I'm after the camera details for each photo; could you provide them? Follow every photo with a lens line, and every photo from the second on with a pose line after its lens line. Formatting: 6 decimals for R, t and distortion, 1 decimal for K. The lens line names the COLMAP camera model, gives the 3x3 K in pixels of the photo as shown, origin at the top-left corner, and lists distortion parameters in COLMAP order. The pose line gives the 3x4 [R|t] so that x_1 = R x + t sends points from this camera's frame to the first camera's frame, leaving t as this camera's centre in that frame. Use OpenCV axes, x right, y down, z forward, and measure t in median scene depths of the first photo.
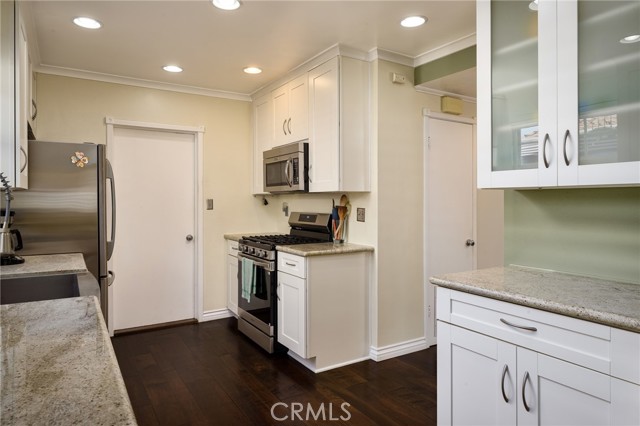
lens RADIAL K [[409.9, 0, 315.4], [0, 409.9, 198.8], [0, 0, 1]] dist [-0.001541, 0.000688]
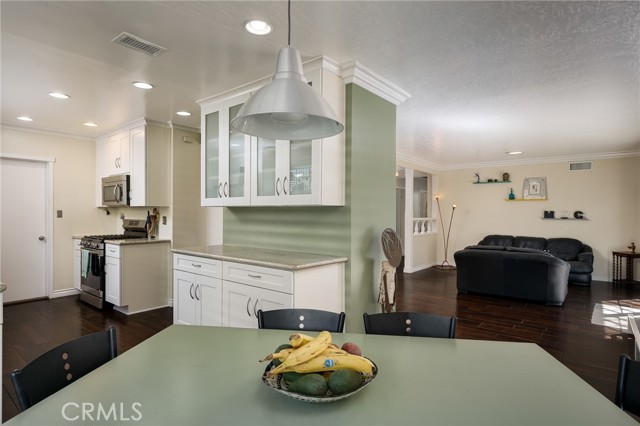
lens RADIAL K [[343.6, 0, 319.6], [0, 343.6, 217.9], [0, 0, 1]] dist [-0.000445, -0.000888]
pose [[0.940965, 0.003864, 0.338481, 0.223637], [-0.009951, 0.999818, 0.016252, -0.000039], [-0.338357, -0.018661, 0.940833, -0.493739]]
